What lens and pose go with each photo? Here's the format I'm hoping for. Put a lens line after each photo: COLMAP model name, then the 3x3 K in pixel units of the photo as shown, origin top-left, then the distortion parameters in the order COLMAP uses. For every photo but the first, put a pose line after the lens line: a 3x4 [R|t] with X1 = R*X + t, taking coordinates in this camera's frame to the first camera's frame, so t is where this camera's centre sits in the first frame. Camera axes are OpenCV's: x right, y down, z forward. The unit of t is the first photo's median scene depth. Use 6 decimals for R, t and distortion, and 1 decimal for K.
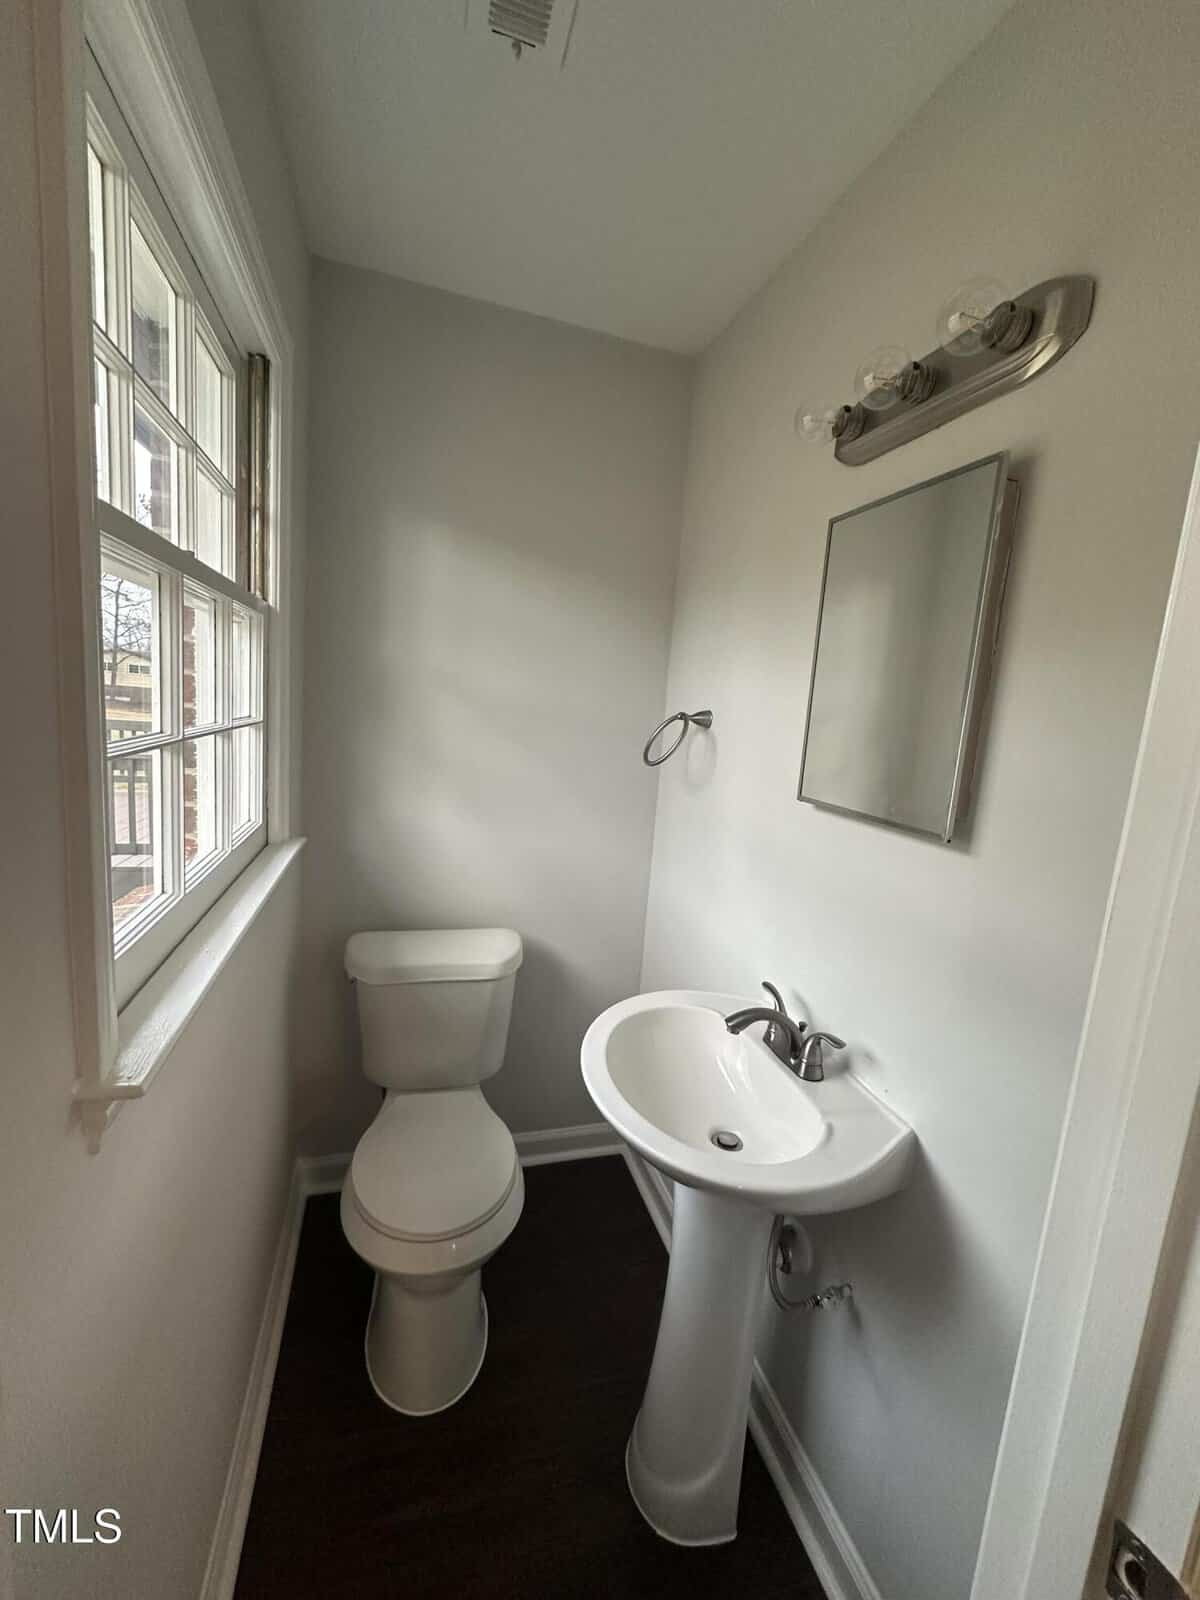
lens RADIAL K [[636.3, 0, 599.4], [0, 636.3, 798.6], [0, 0, 1]] dist [-0.001932, -0.000920]
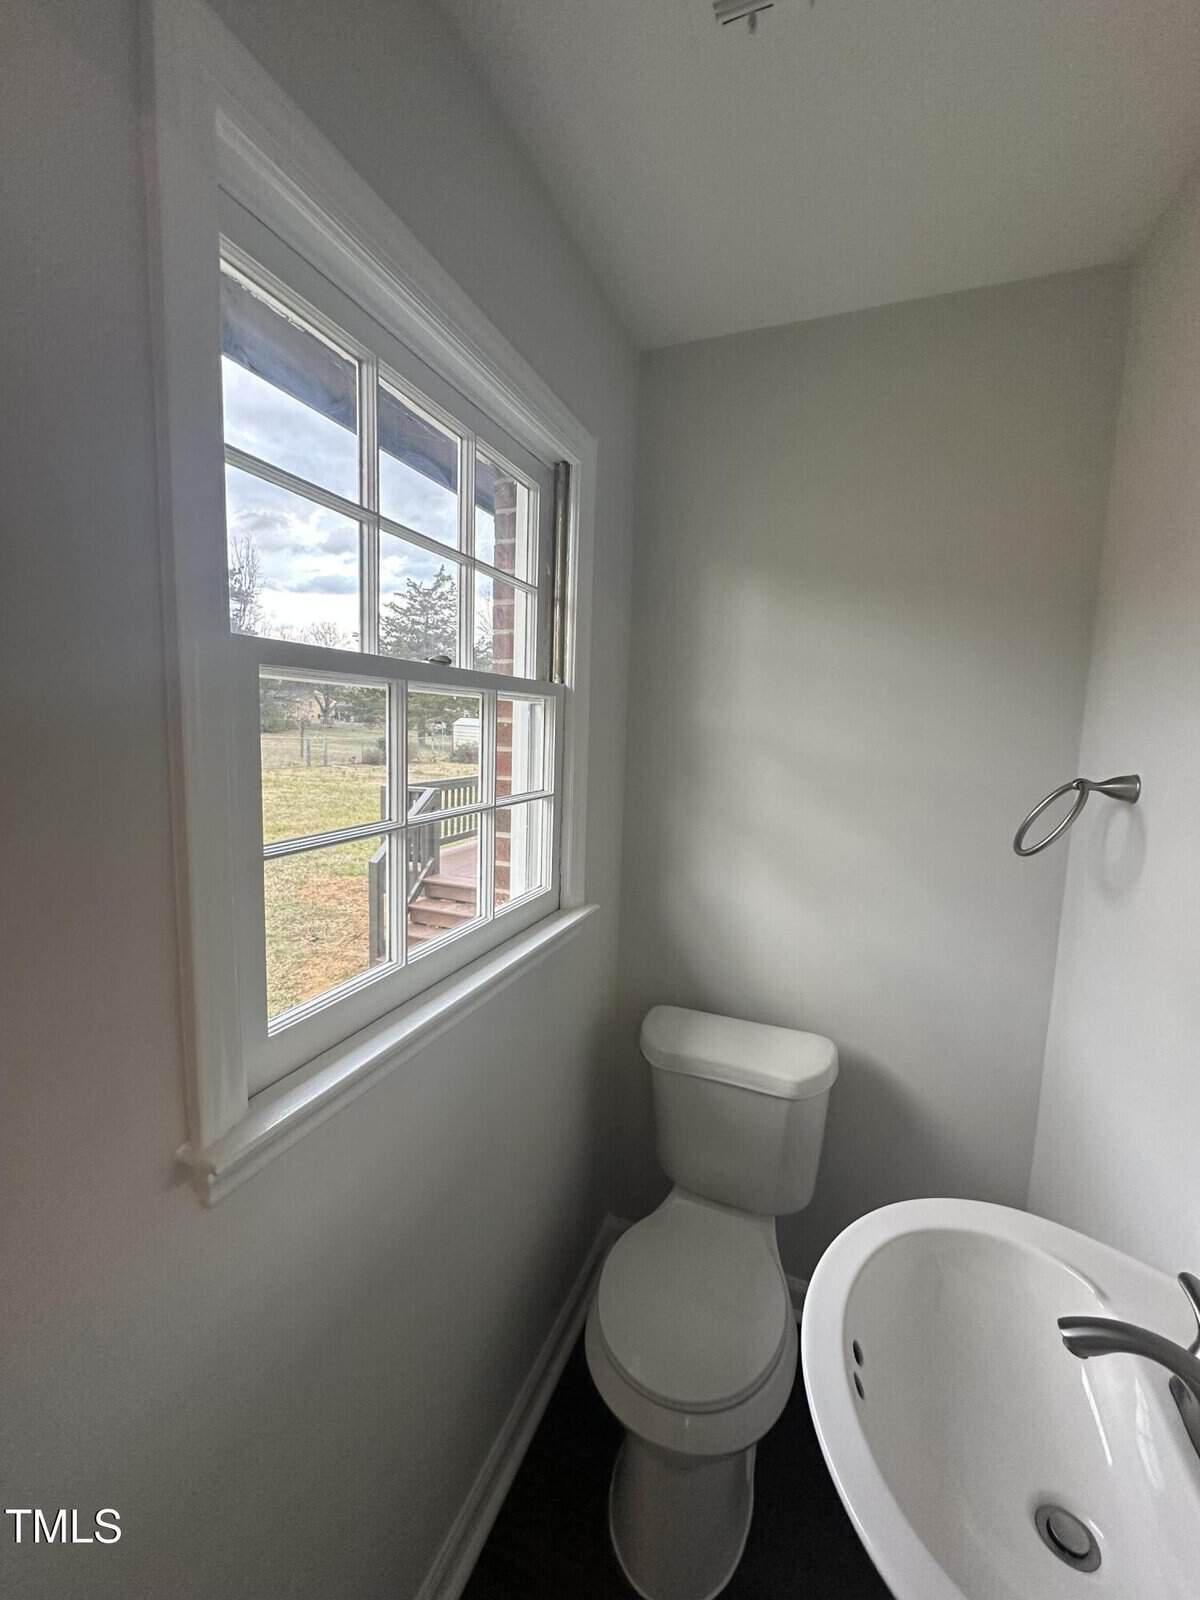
lens RADIAL K [[636.3, 0, 598.0], [0, 636.3, 795.6], [0, 0, 1]] dist [-0.001932, -0.000920]
pose [[0.779484, 0.016089, -0.626216, 0.162294], [-0.059572, 0.997043, -0.048535, -0.058429], [0.623584, 0.075137, 0.778137, 0.177661]]
